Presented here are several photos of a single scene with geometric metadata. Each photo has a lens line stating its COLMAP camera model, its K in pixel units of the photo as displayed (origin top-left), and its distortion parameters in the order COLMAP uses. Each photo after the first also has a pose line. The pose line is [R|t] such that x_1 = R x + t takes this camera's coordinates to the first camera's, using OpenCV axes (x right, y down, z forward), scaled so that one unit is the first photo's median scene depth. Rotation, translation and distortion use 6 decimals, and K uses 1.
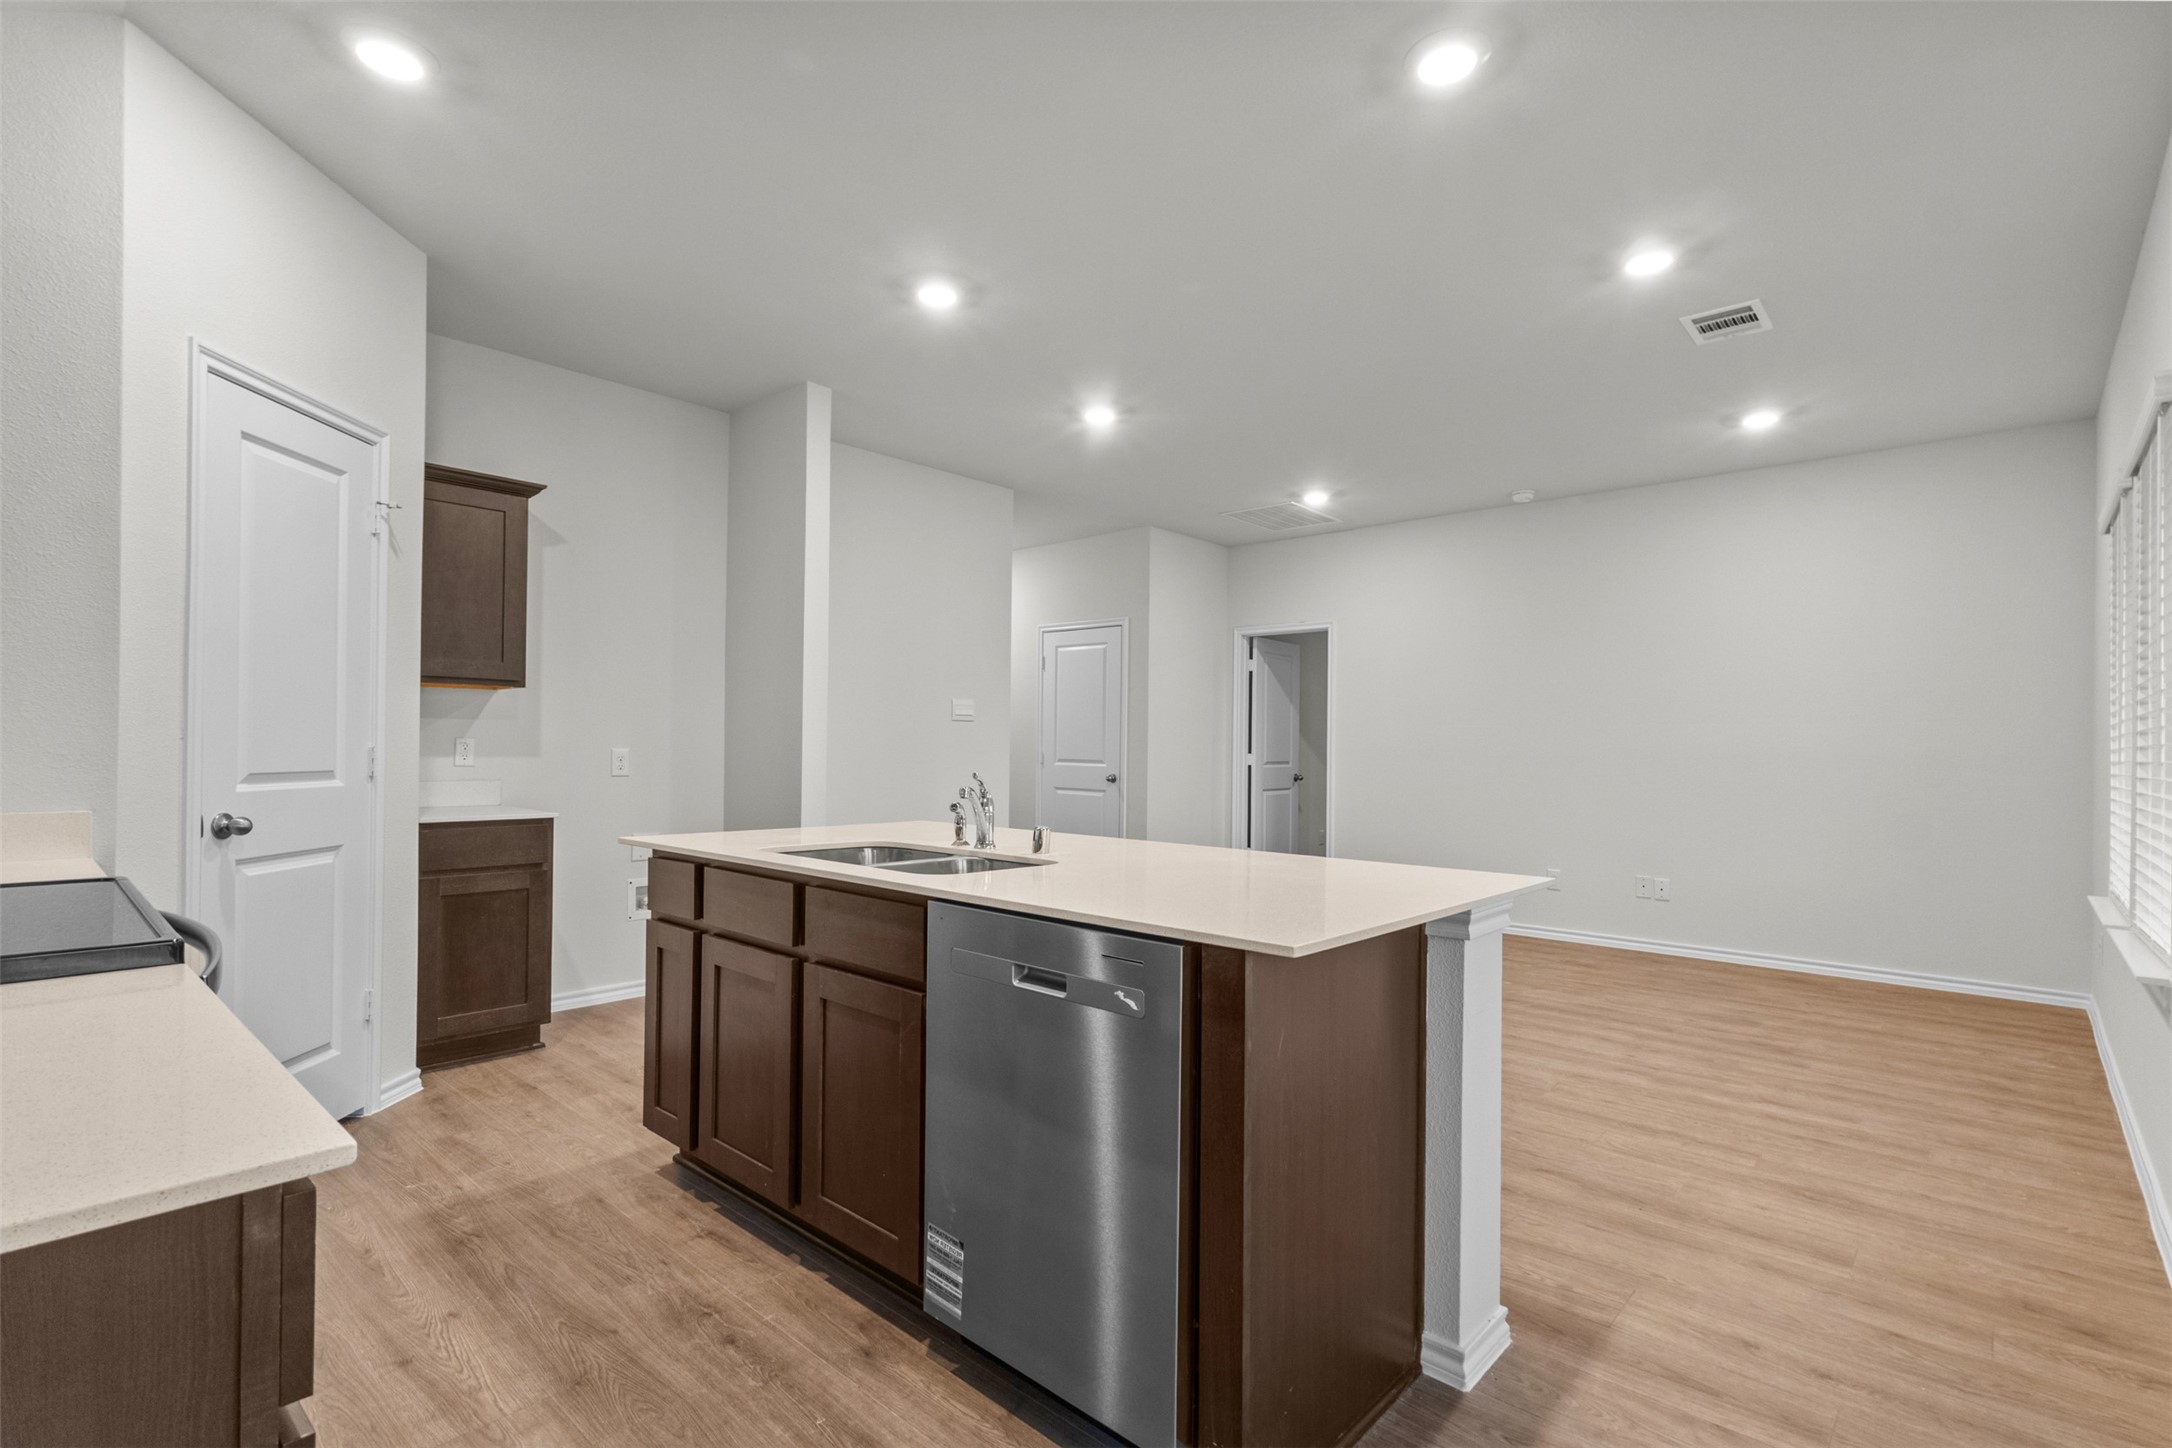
lens RADIAL K [[1010.6, 0, 1095.7], [0, 1010.6, 741.4], [0, 0, 1]] dist [0.003131, -0.000167]
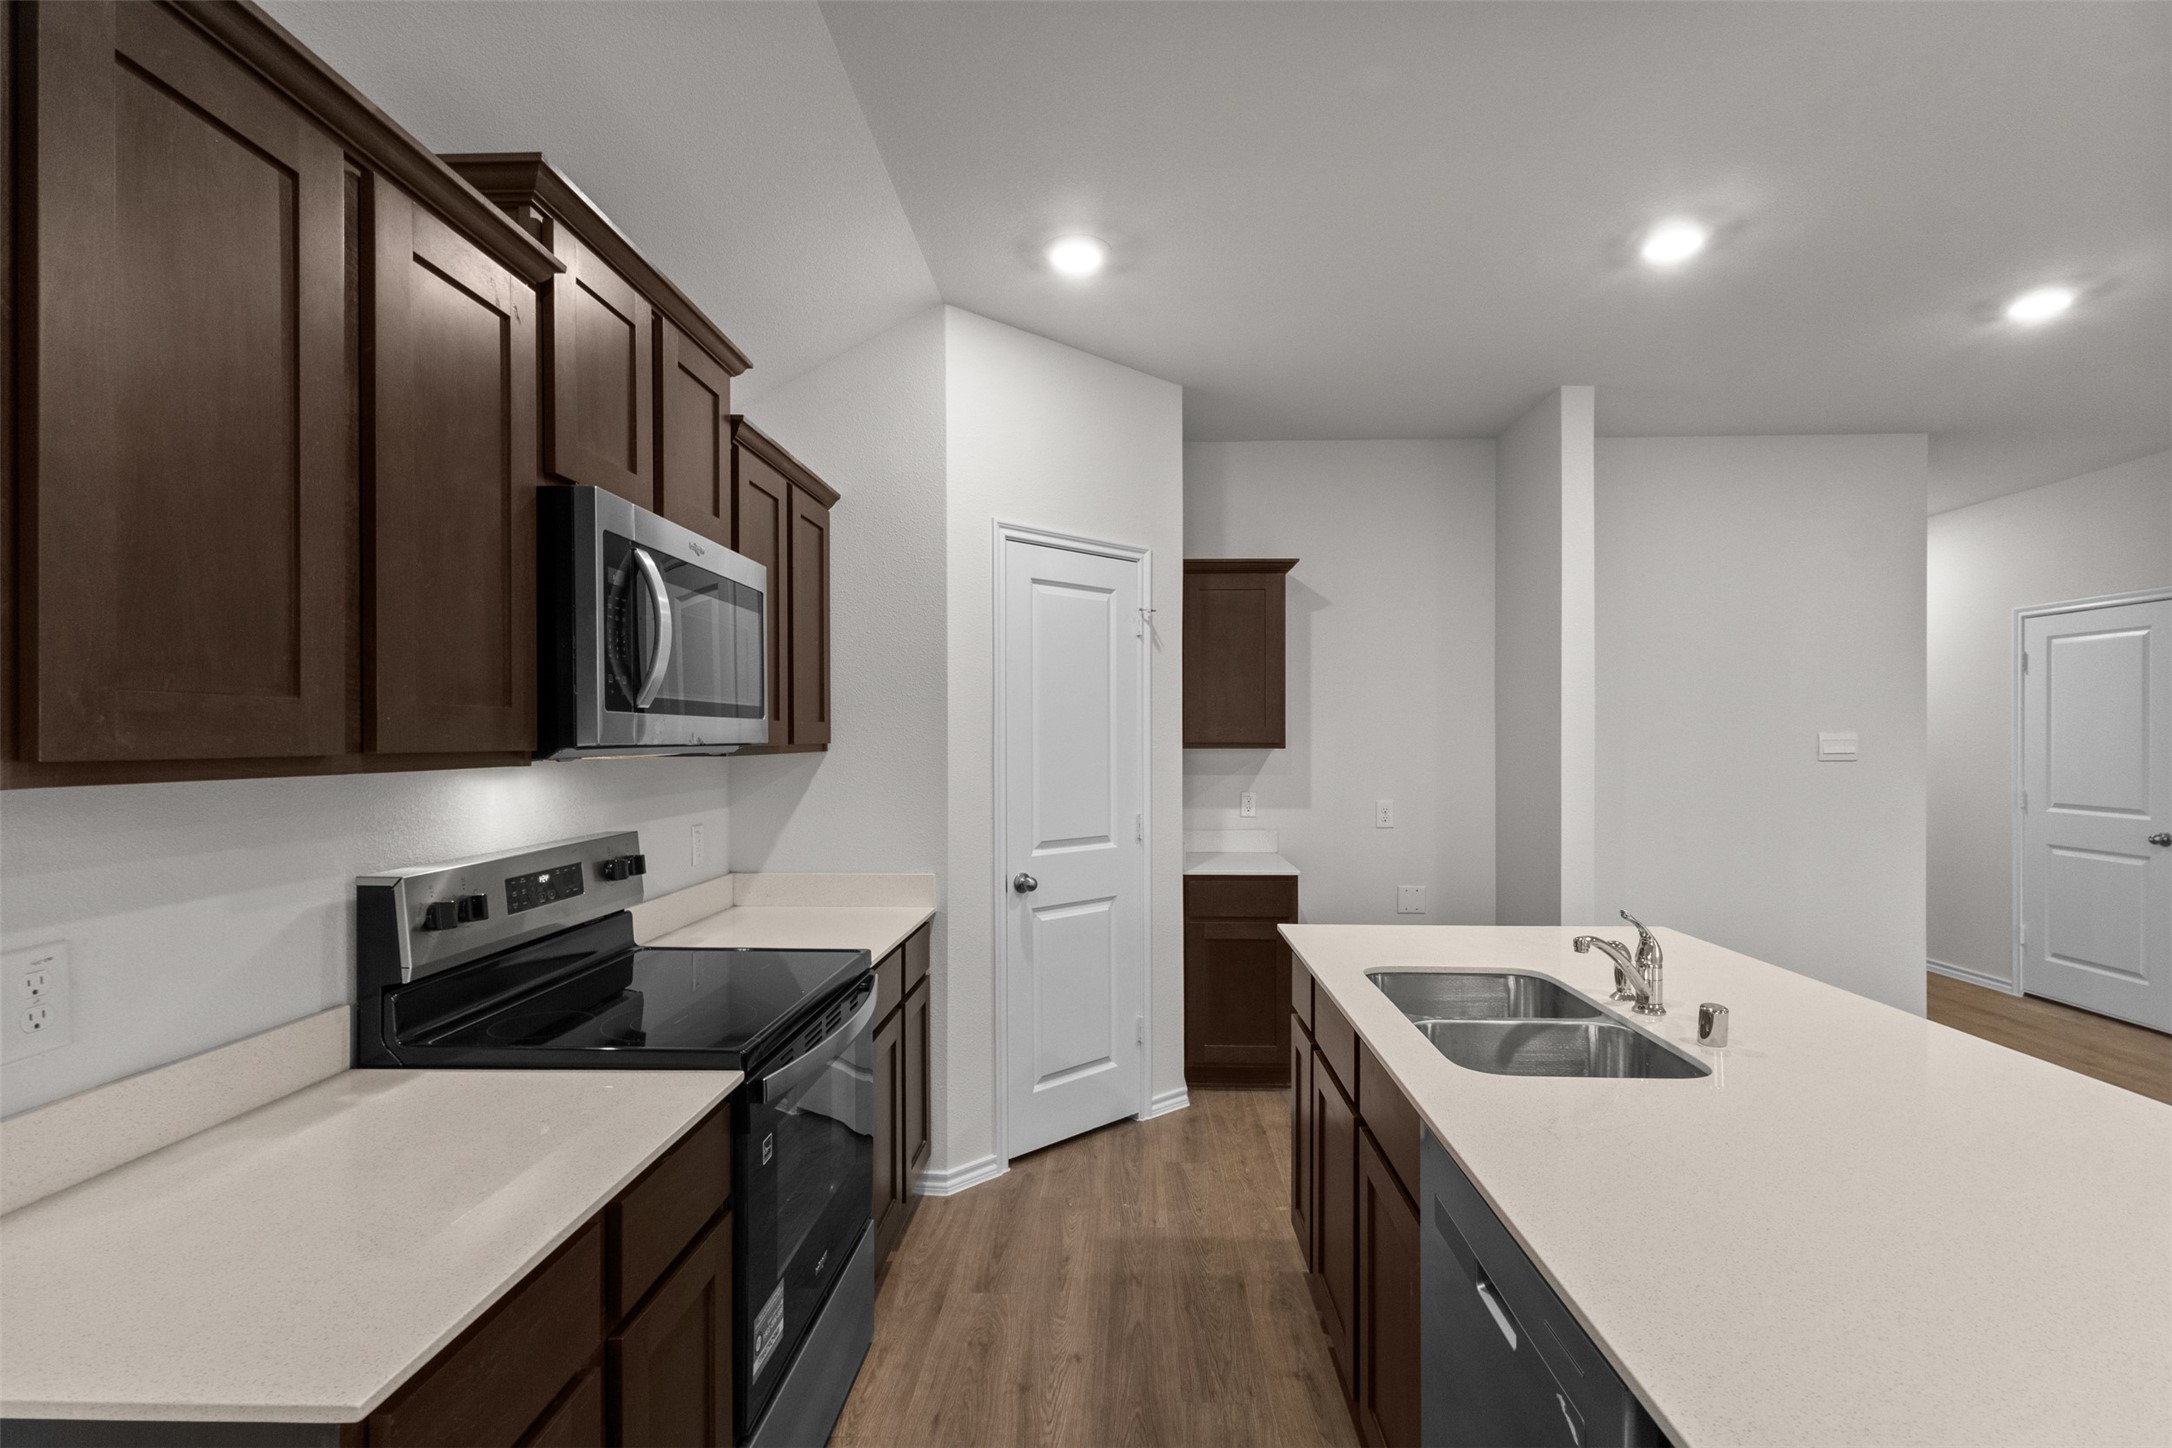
lens RADIAL K [[1001.2, 0, 1092.6], [0, 1001.2, 742.3], [0, 0, 1]] dist [0.000896, -0.000360]
pose [[0.643872, -0.009127, -0.765079, 0.161417], [0.012997, 0.999915, -0.000990, -0.081162], [0.765023, -0.009307, 0.643936, 0.200557]]
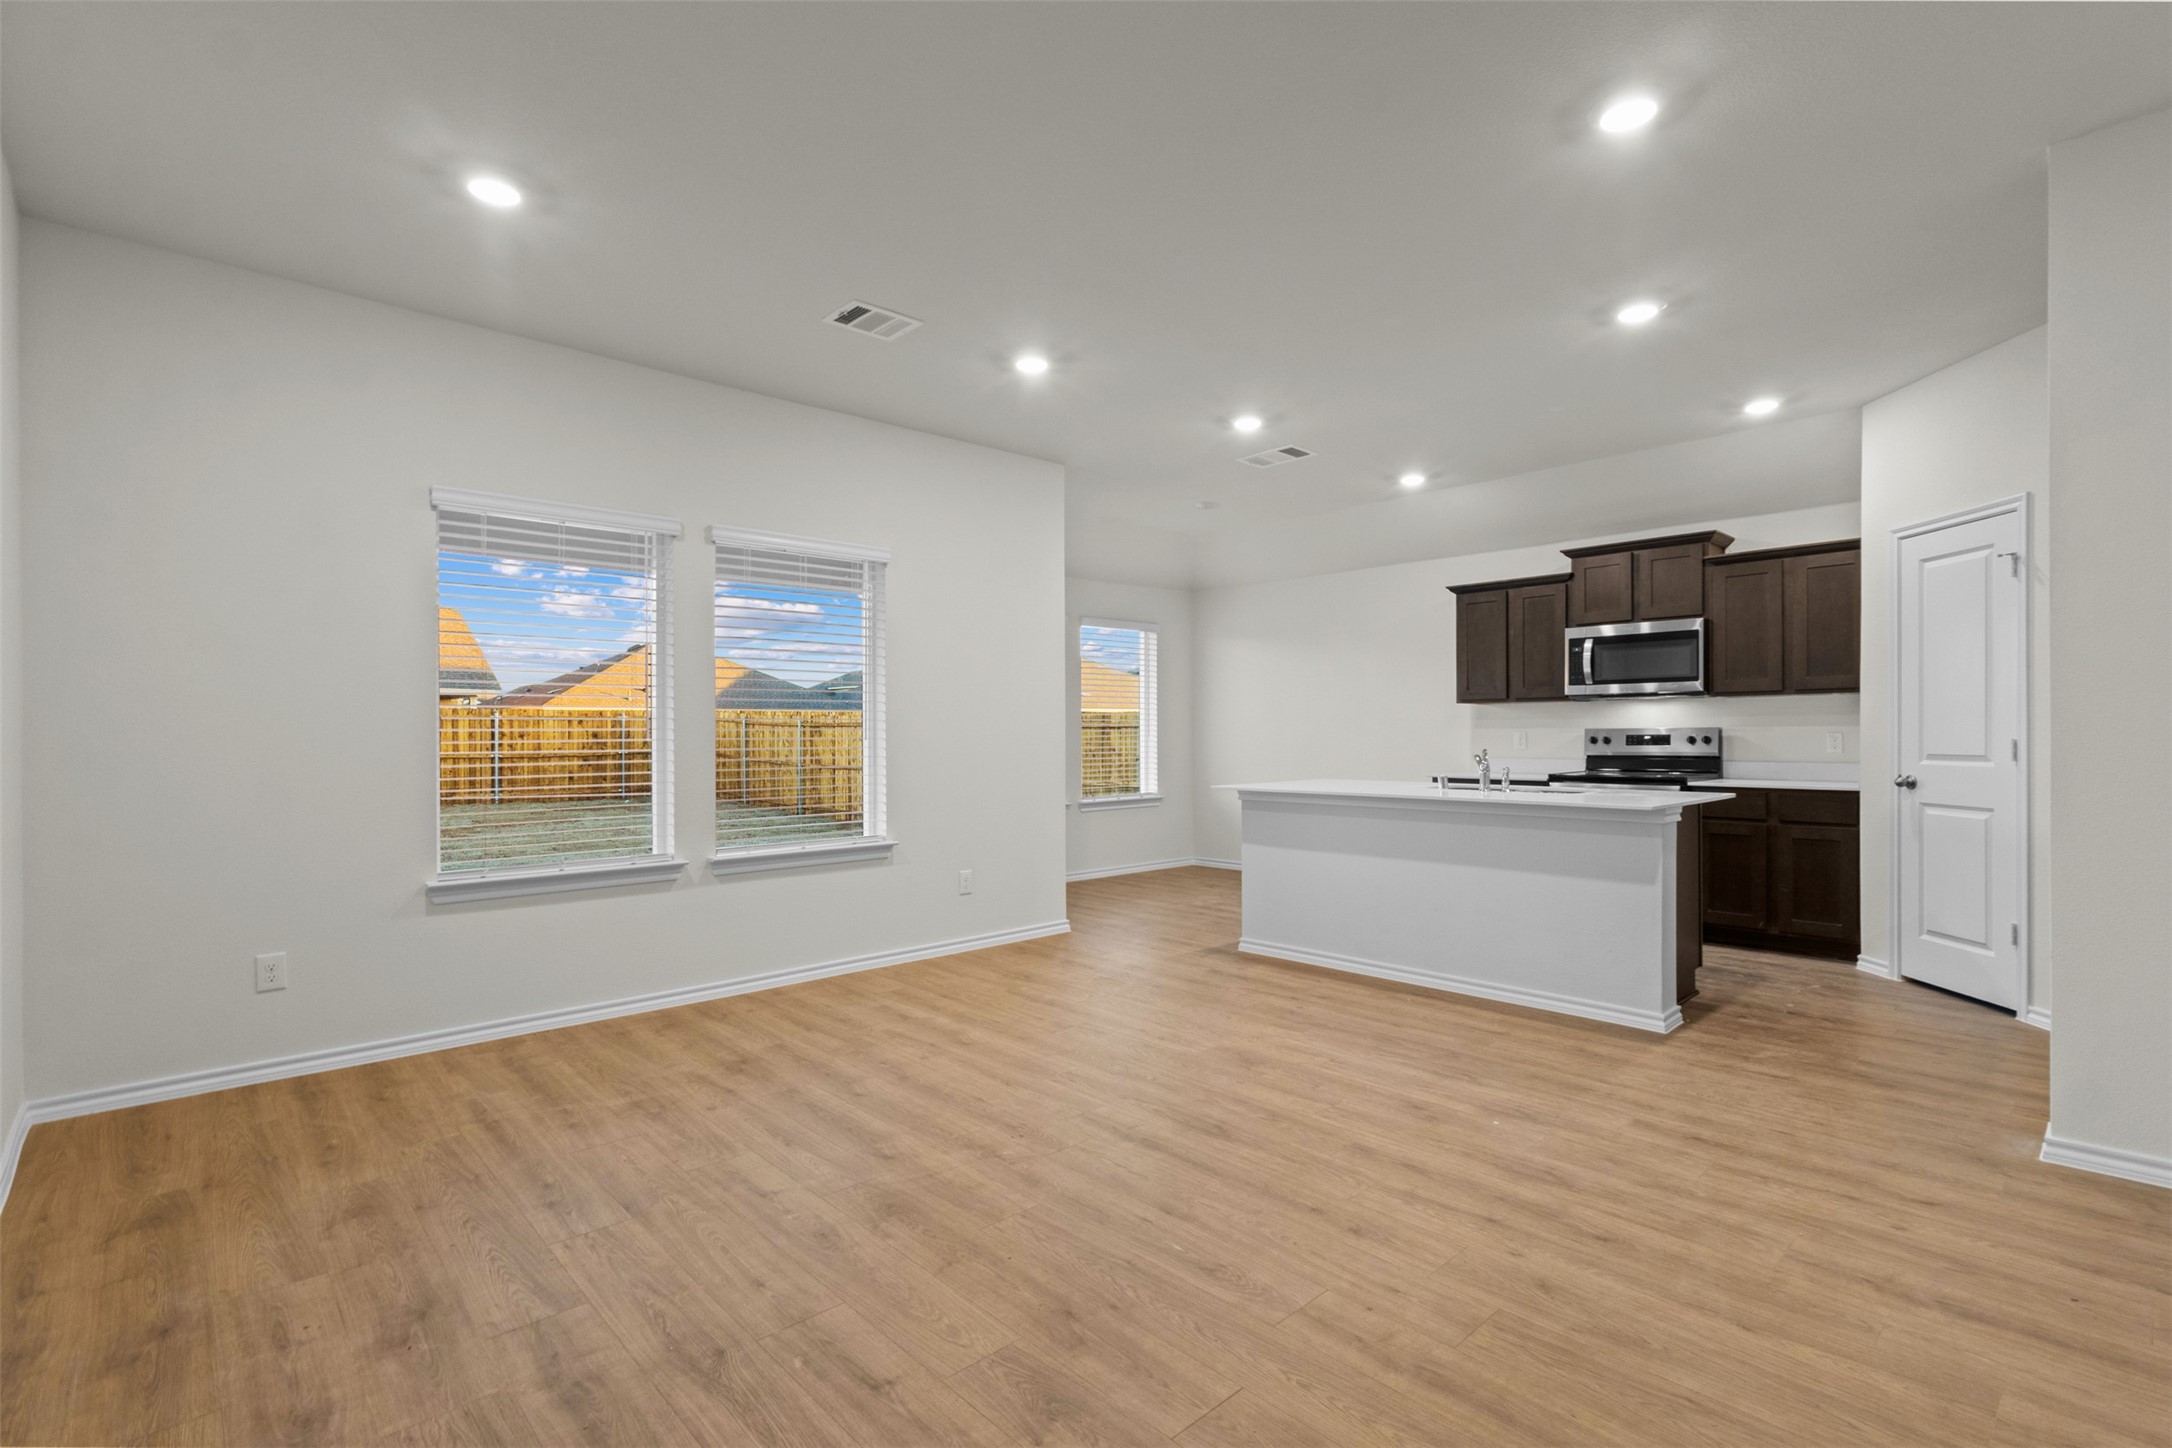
lens RADIAL K [[1001.2, 0, 1092.6], [0, 1001.2, 742.3], [0, 0, 1]] dist [0.000896, -0.000360]
pose [[-0.996018, -0.008804, 0.088716, 0.375279], [-0.008523, 0.999957, 0.003549, 0.014531], [-0.088744, 0.002779, -0.996051, 2.471128]]
